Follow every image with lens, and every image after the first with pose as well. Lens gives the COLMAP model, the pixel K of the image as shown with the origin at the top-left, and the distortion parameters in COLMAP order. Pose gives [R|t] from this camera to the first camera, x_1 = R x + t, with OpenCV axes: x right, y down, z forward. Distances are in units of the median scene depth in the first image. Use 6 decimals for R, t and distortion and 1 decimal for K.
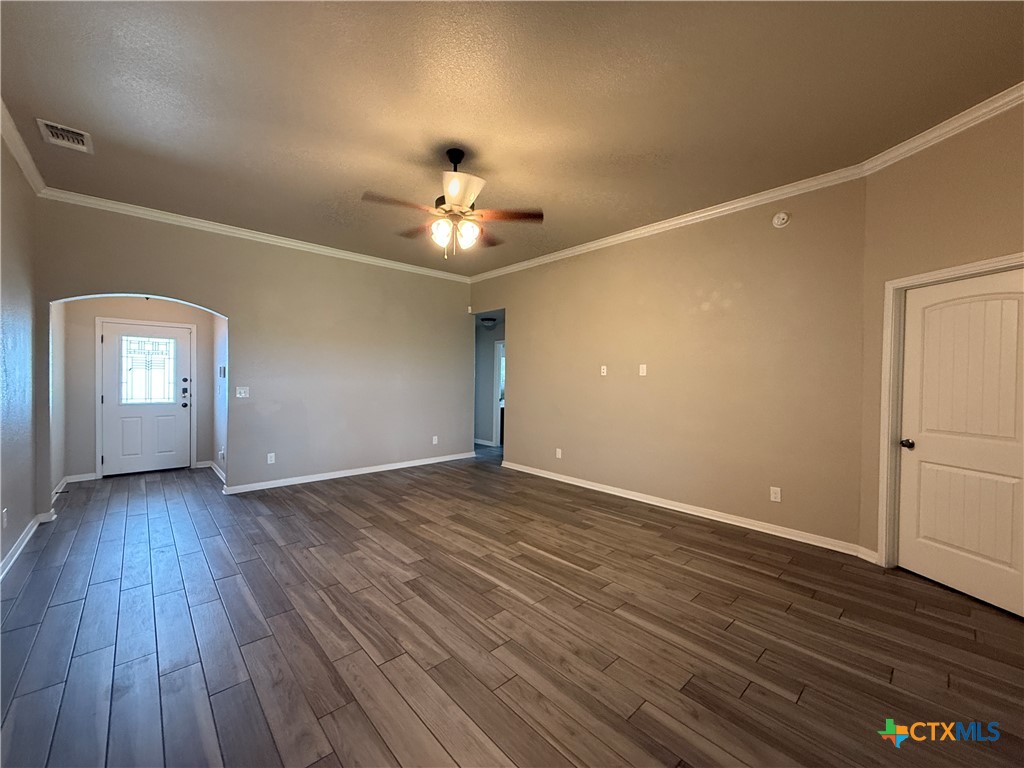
lens RADIAL K [[408.6, 0, 509.3], [0, 408.6, 380.6], [0, 0, 1]] dist [0.001674, -0.000187]
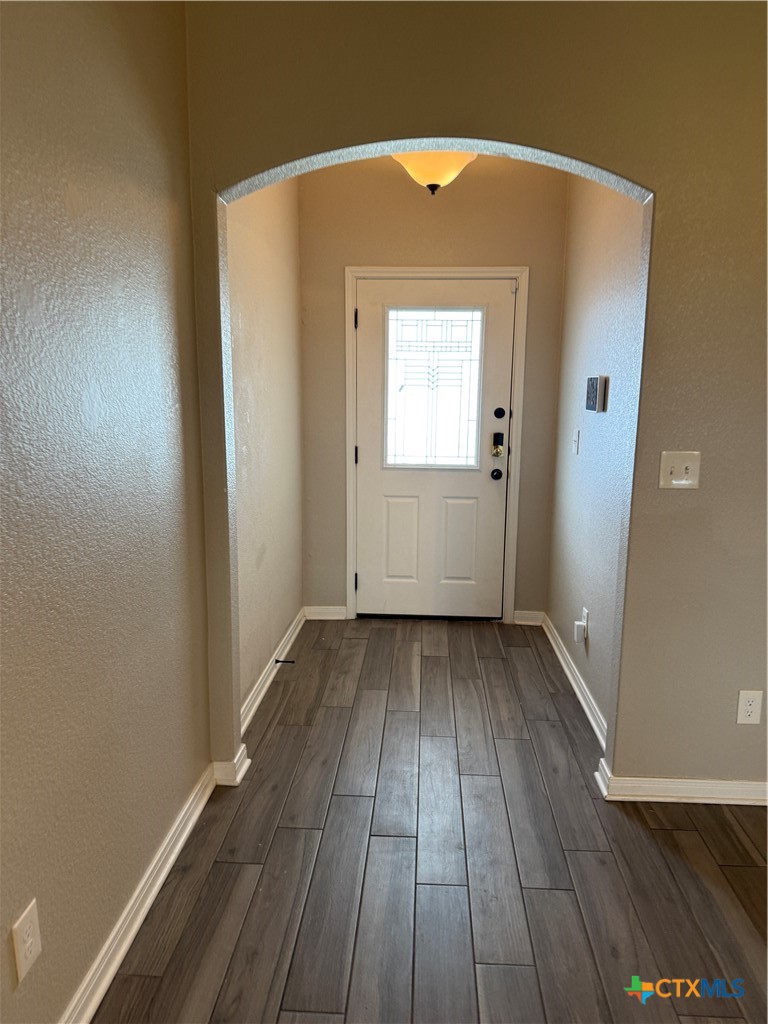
lens RADIAL K [[714.6, 0, 386.7], [0, 714.6, 514.1], [0, 0, 1]] dist [0.070990, 0.000057]
pose [[0.700713, 0.121121, -0.703087, -0.504566], [-0.008835, 0.986882, 0.161204, -0.022974], [0.713389, -0.106746, 0.692591, 0.586007]]
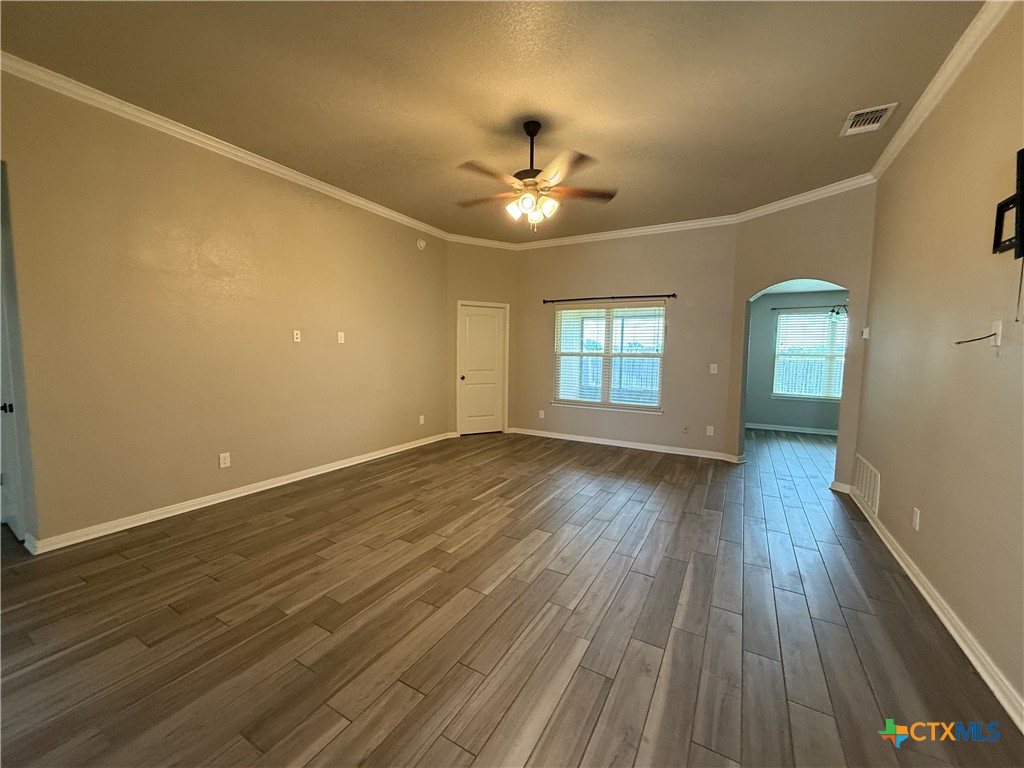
lens RADIAL K [[408.6, 0, 507.5], [0, 408.6, 383.0], [0, 0, 1]] dist [0.001674, -0.000187]
pose [[-0.301843, -0.091679, 0.948939, -0.798290], [-0.013105, 0.995670, 0.092025, -0.013749], [-0.953268, 0.015342, -0.301737, 0.977881]]
